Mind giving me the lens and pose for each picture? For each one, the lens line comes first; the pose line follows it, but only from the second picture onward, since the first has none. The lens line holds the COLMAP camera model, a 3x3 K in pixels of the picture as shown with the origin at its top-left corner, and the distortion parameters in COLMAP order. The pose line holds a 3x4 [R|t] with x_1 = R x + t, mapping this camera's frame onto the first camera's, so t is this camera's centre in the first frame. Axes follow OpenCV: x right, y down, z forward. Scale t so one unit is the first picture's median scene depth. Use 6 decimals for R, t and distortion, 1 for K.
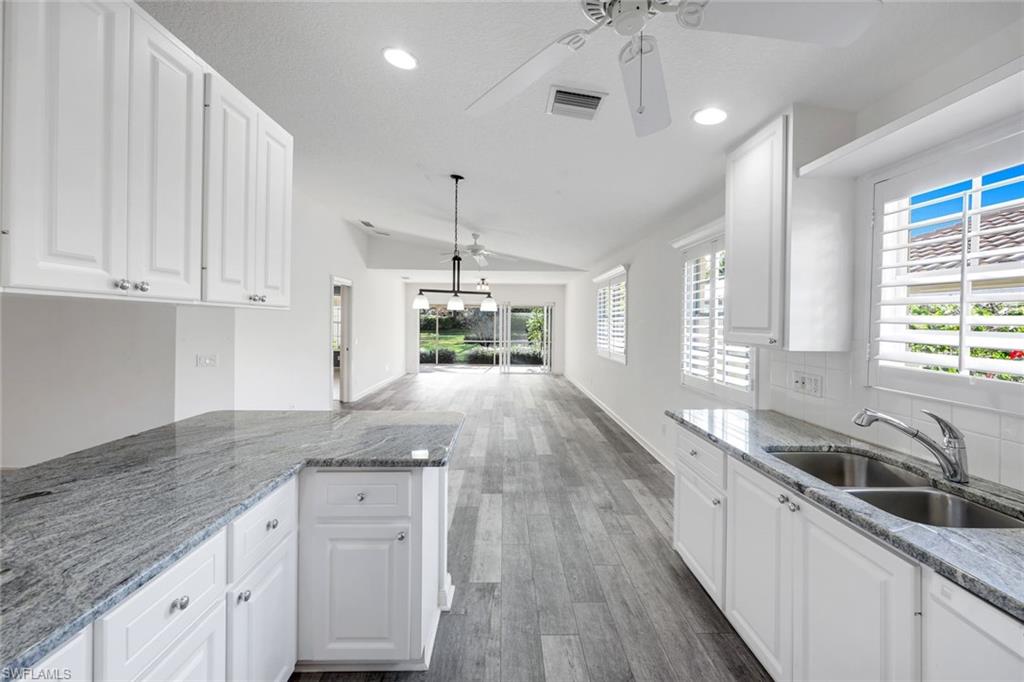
lens RADIAL K [[431.3, 0, 512.1], [0, 431.3, 325.2], [0, 0, 1]] dist [0.036774, 0.000171]
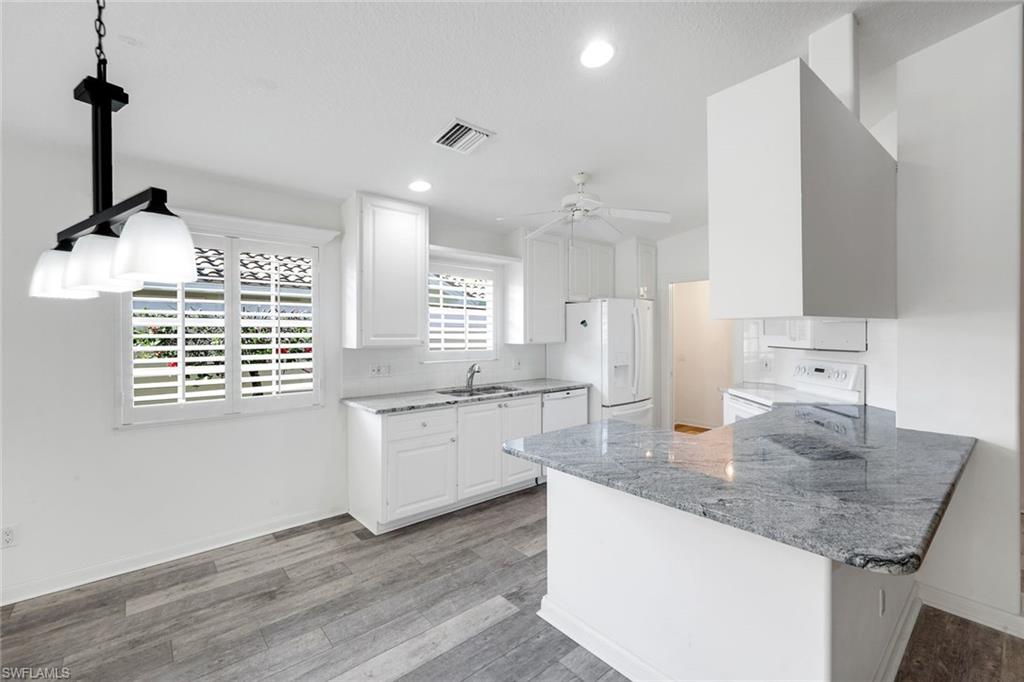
lens RADIAL K [[441.0, 0, 512.0], [0, 441.0, 341.0], [0, 0, 1]] dist [-0.001278, -0.000063]
pose [[-0.636940, -0.023847, 0.770544, -0.373738], [0.003252, 0.999429, 0.033619, -0.009682], [-0.770906, 0.023919, -0.636499, 0.746364]]
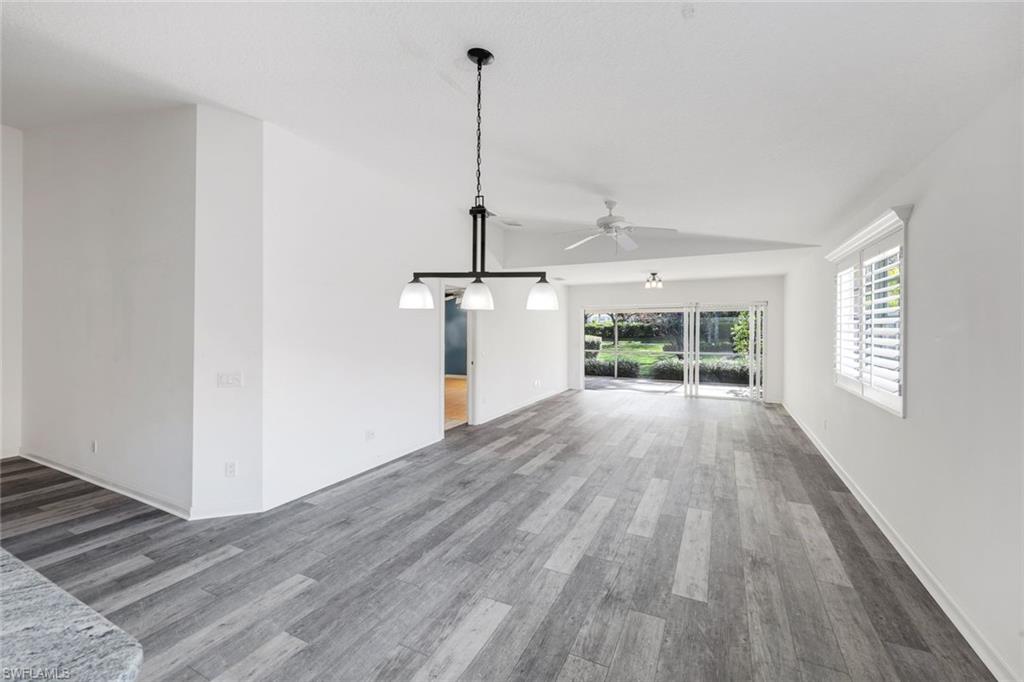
lens RADIAL K [[419.6, 0, 509.7], [0, 419.6, 332.0], [0, 0, 1]] dist [0.001005, 0.000303]
pose [[0.883898, -0.003553, -0.467666, 0.106628], [0.002907, 0.999994, -0.002104, -0.004657], [0.467671, 0.000500, 0.883903, 0.429294]]
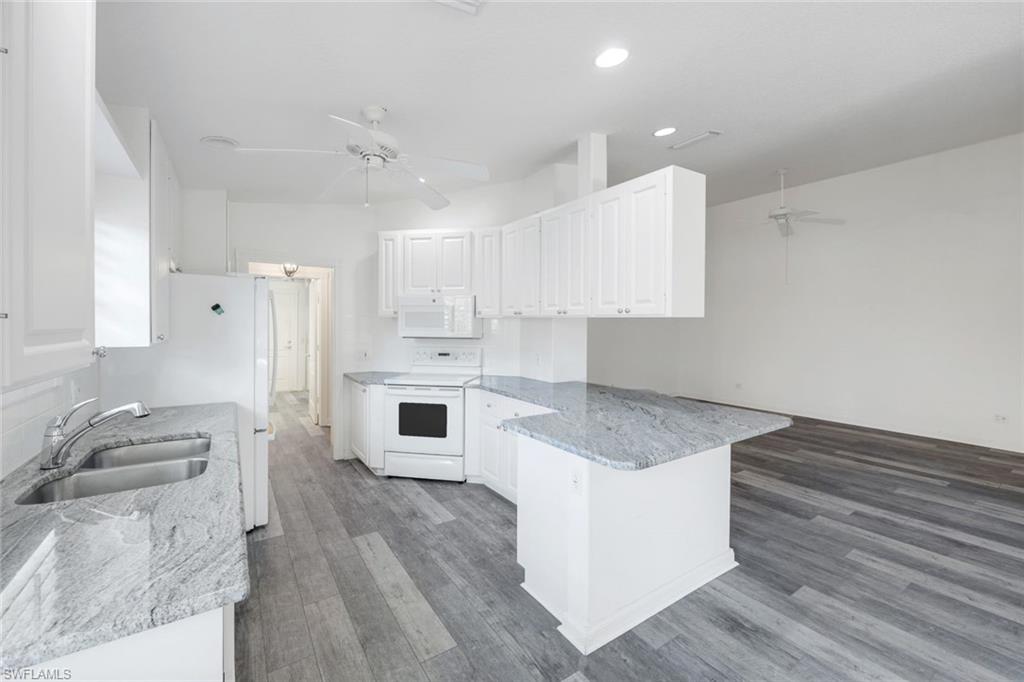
lens RADIAL K [[431.3, 0, 512.1], [0, 431.3, 325.2], [0, 0, 1]] dist [0.036774, 0.000171]
pose [[-0.839121, -0.013579, -0.543776, 0.196577], [-0.019168, 0.999806, 0.004611, -0.003972], [0.543608, 0.014292, -0.839218, 0.731405]]
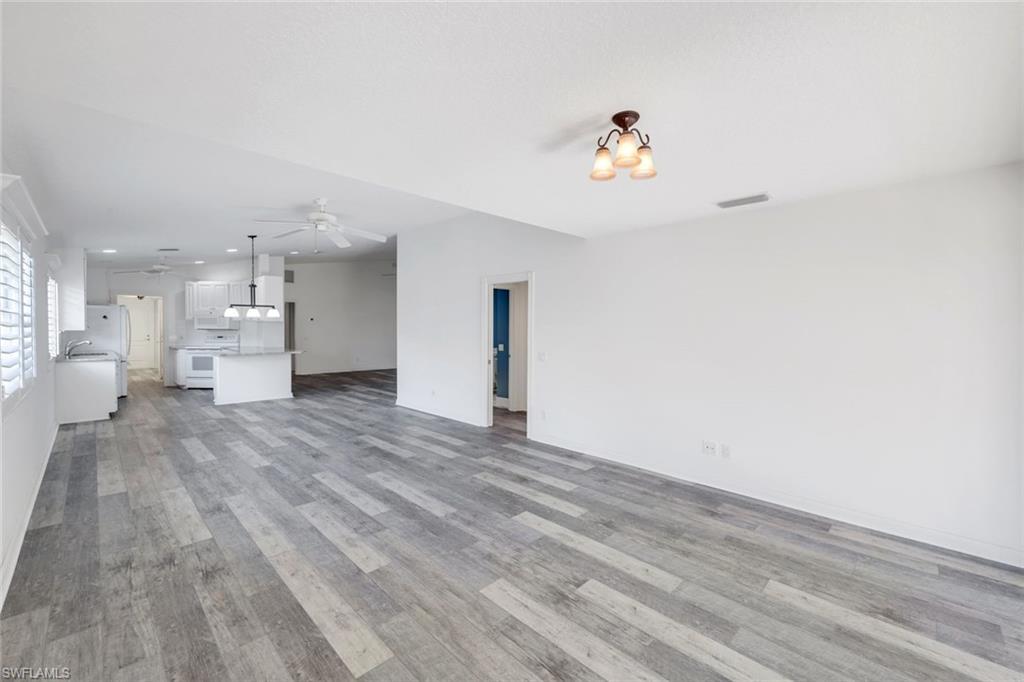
lens RADIAL K [[417.5, 0, 514.3], [0, 417.5, 336.4], [0, 0, 1]] dist [-0.001978, 0.000144]
pose [[-0.712846, 0.003588, -0.701311, 0.207838], [-0.021378, 0.999411, 0.026844, -0.019176], [0.700994, 0.034128, -0.712350, 2.137597]]
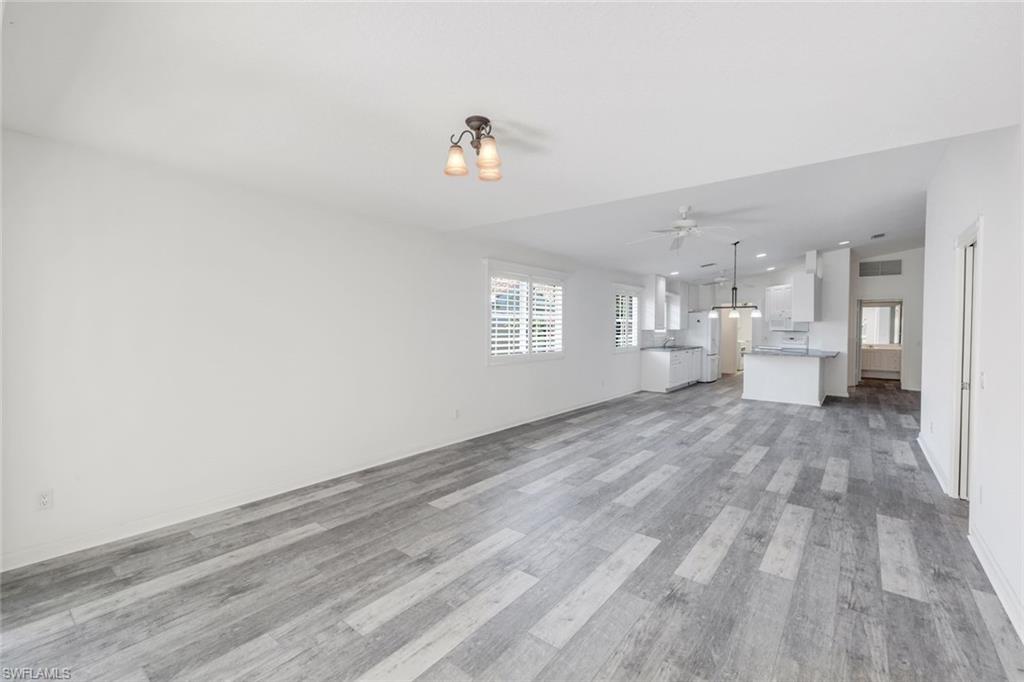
lens RADIAL K [[441.0, 0, 512.0], [0, 441.0, 341.0], [0, 0, 1]] dist [-0.001278, -0.000063]
pose [[-0.771953, -0.032495, 0.634848, -0.436698], [-0.003886, 0.998915, 0.046405, -0.015362], [-0.635667, 0.033355, -0.771242, 2.248483]]
